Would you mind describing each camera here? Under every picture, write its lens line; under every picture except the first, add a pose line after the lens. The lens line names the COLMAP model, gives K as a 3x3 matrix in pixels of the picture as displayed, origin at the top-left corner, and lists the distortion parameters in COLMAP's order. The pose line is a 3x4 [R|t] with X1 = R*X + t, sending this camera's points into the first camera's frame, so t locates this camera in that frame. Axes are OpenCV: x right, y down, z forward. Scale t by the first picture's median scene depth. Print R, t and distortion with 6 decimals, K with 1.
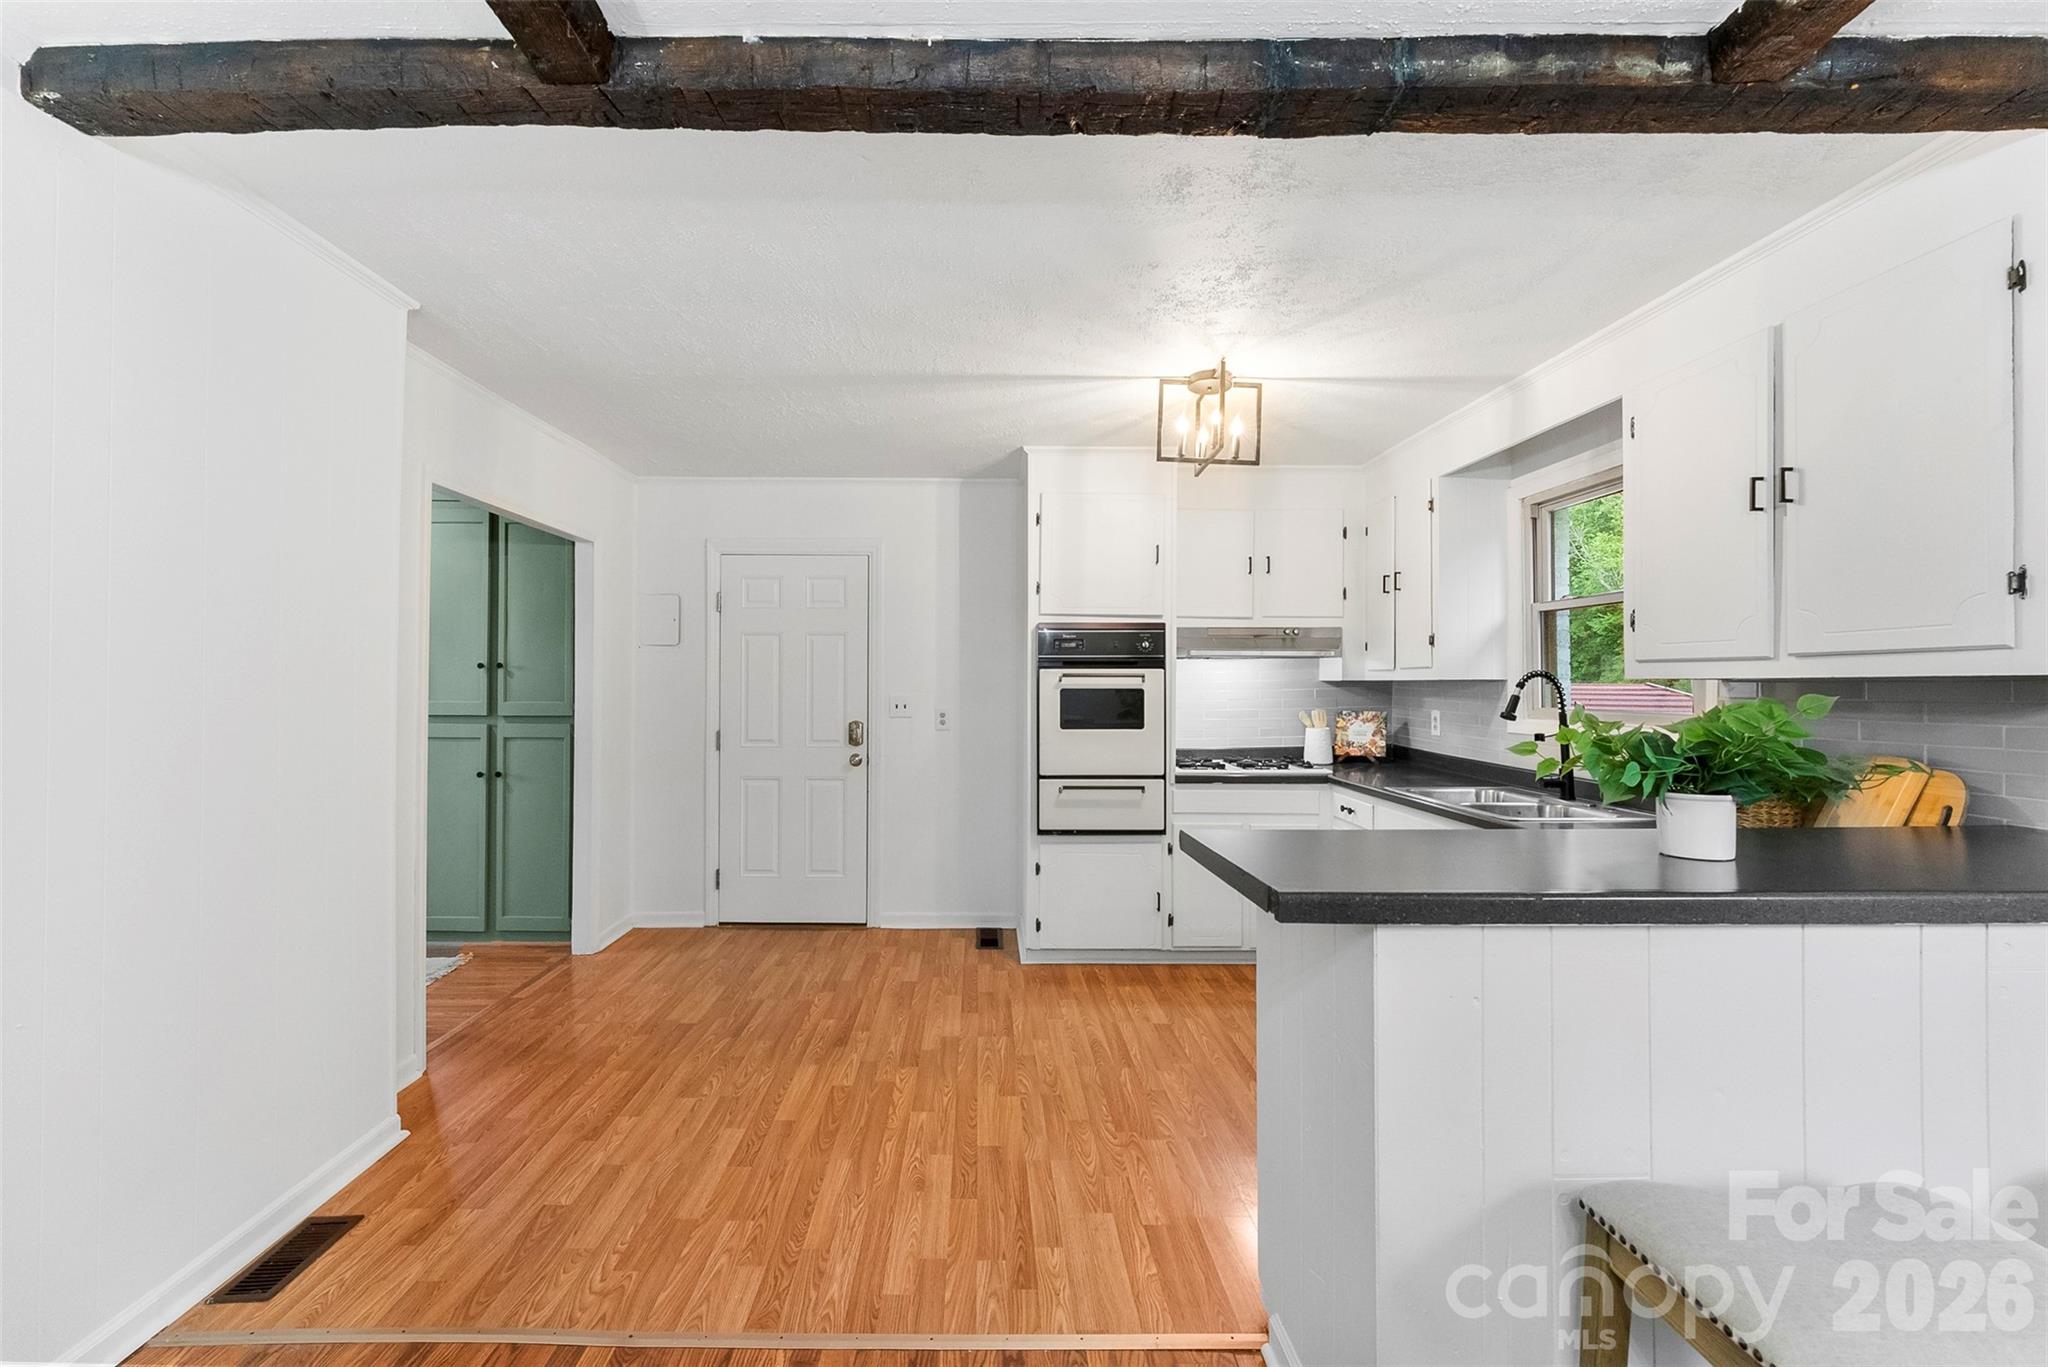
lens RADIAL K [[837.4, 0, 979.3], [0, 837.4, 681.1], [0, 0, 1]] dist [-0.003322, -0.000556]
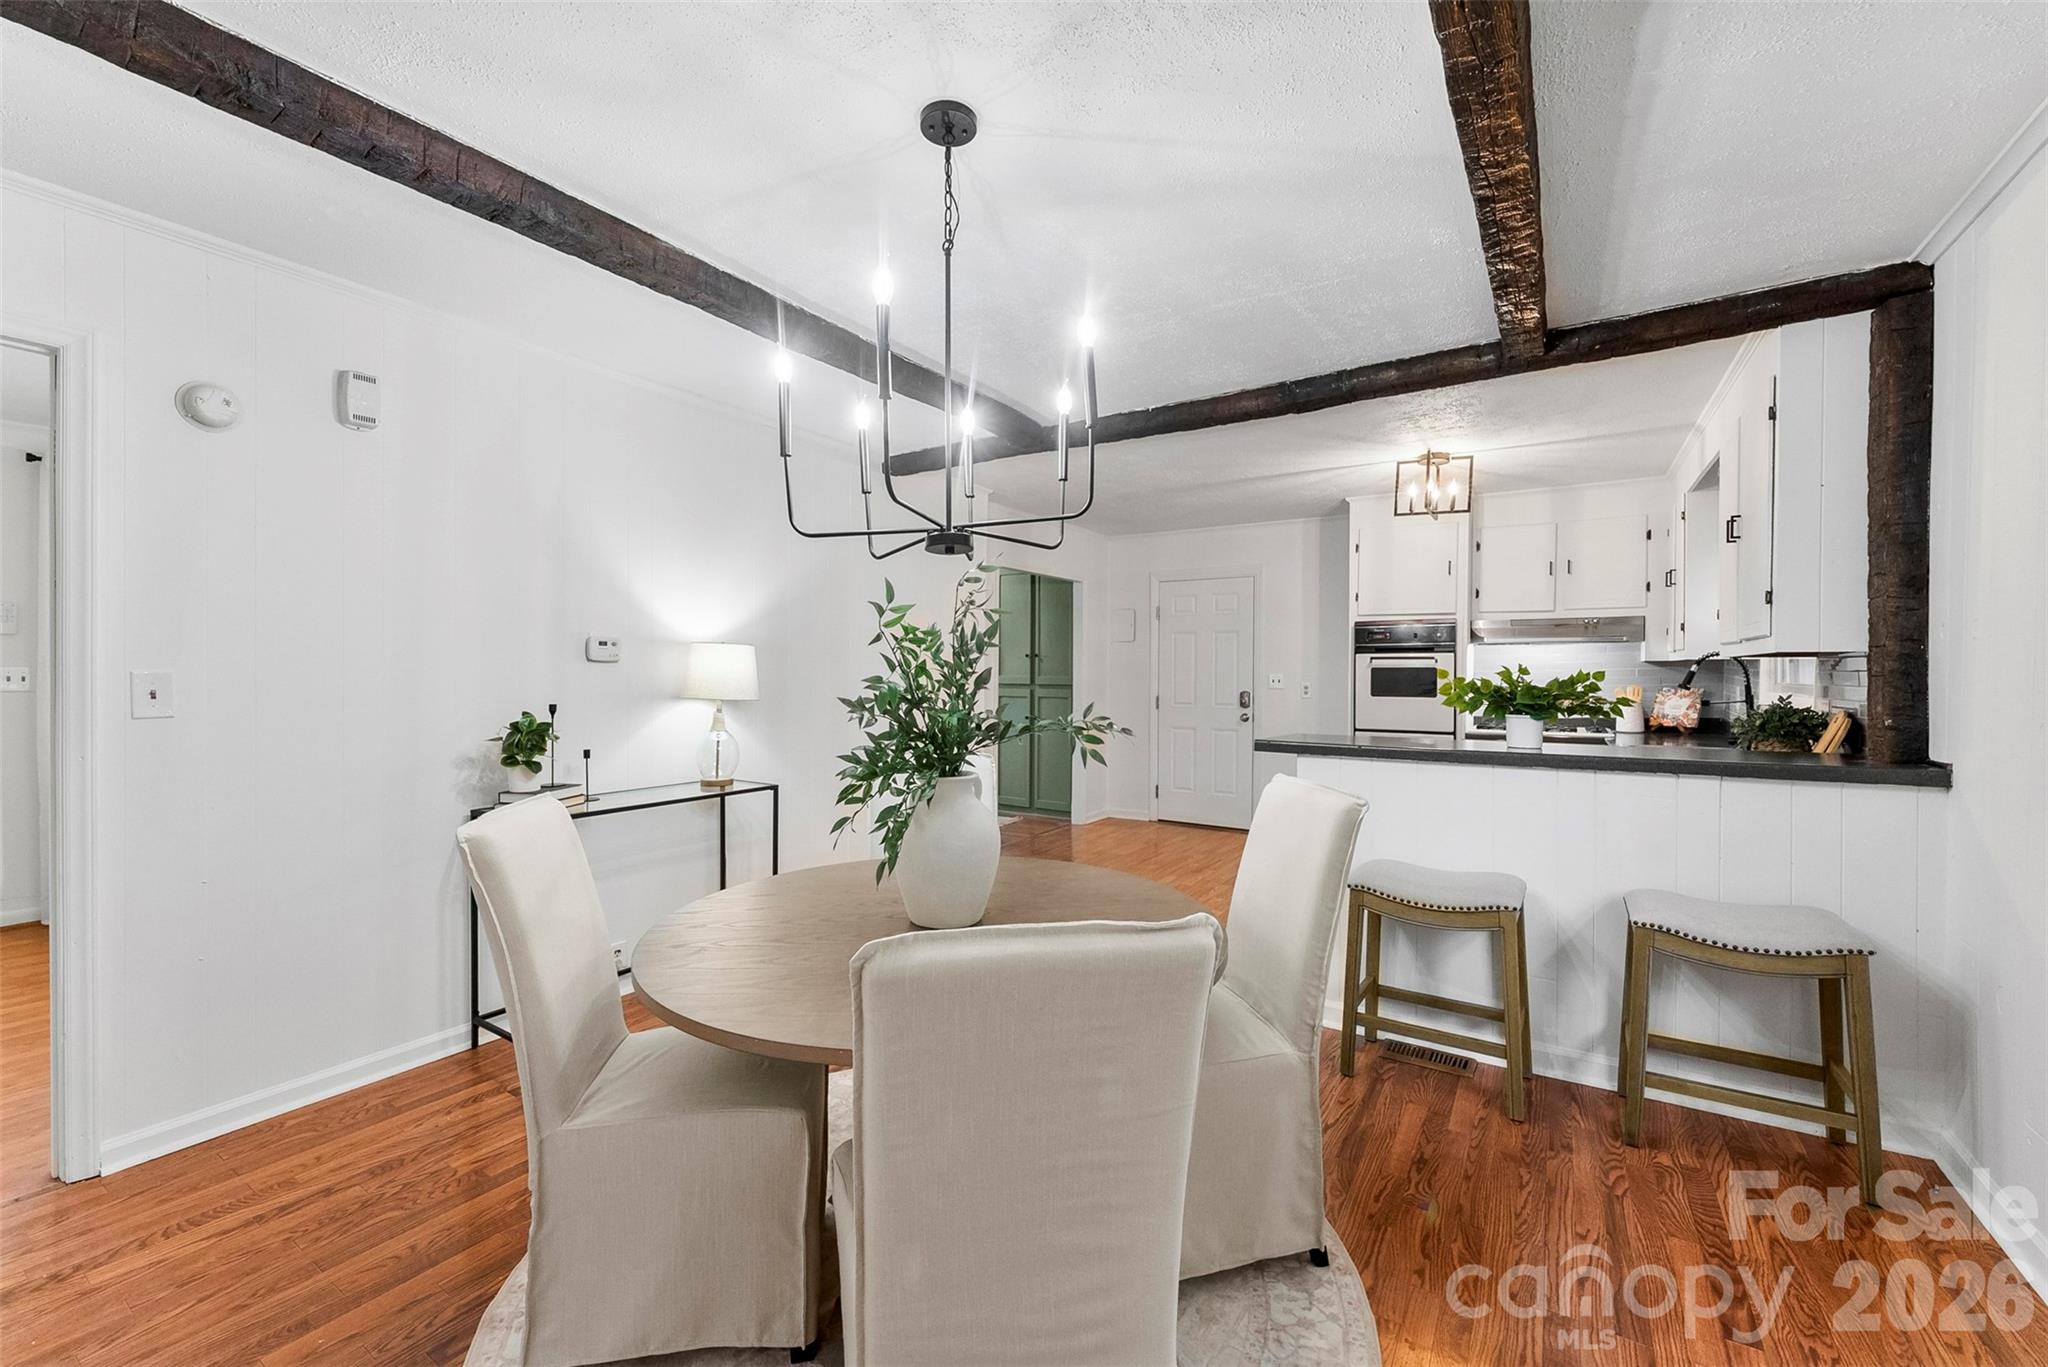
lens RADIAL K [[837.4, 0, 1018.6], [0, 837.4, 679.9], [0, 0, 1]] dist [-0.003322, -0.000556]
pose [[0.836628, 0.005813, -0.547740, 0.372068], [0.000648, 0.999932, 0.011603, 0.012791], [0.547771, -0.010062, 0.836568, -0.507089]]
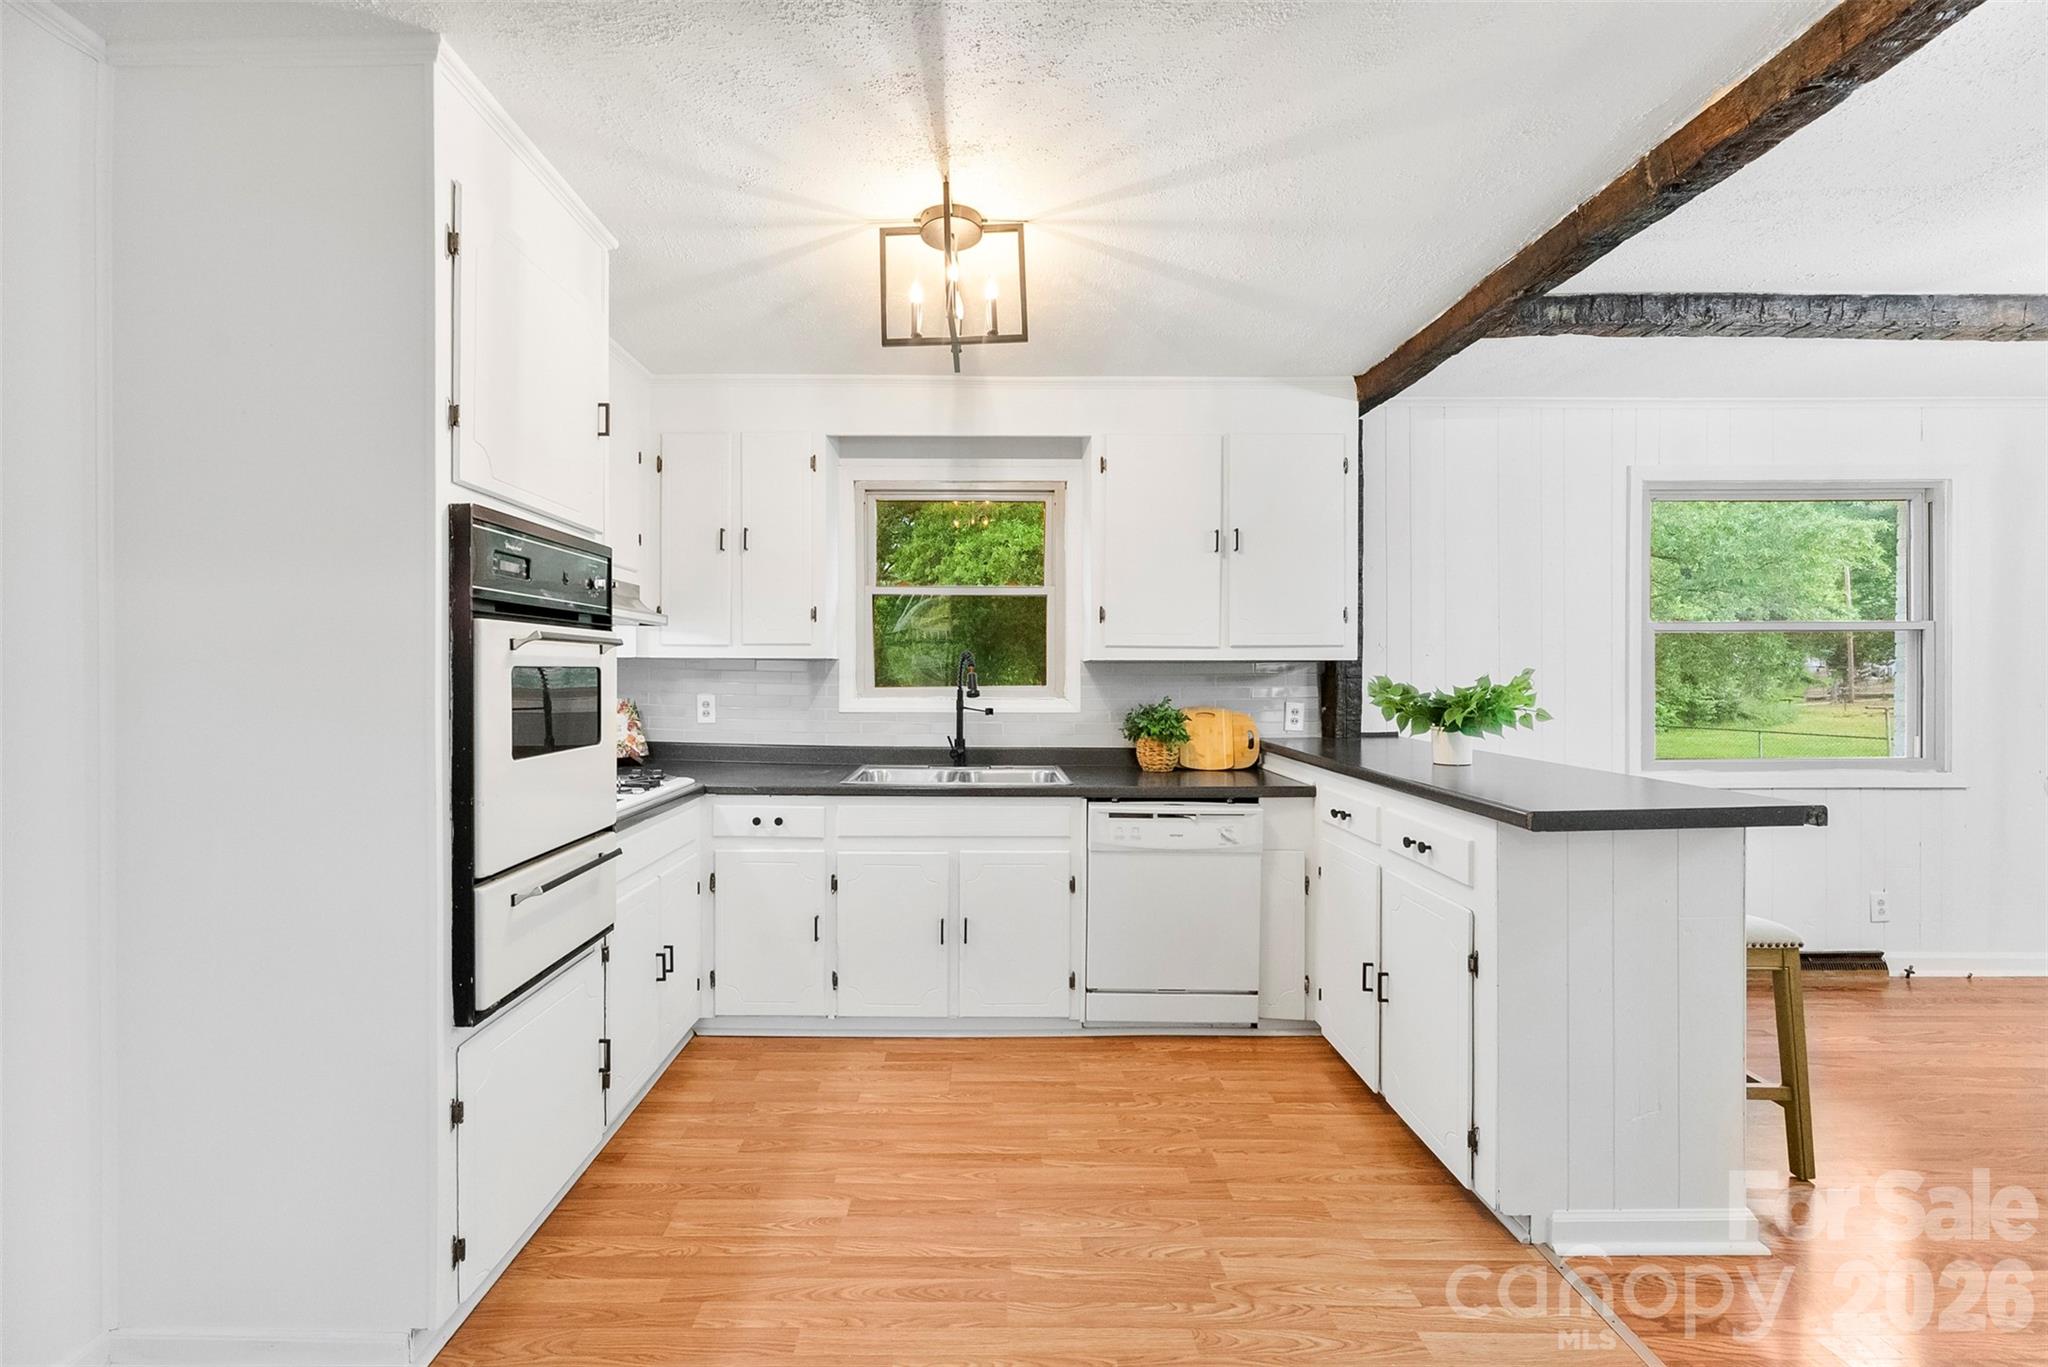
lens RADIAL K [[837.4, 0, 996.5], [0, 837.4, 679.8], [0, 0, 1]] dist [-0.003322, -0.000556]
pose [[0.006076, -0.011413, 0.999916, -0.331046], [-0.007576, 0.999906, 0.011459, 0.008549], [-0.999953, -0.007645, 0.005989, 0.742546]]
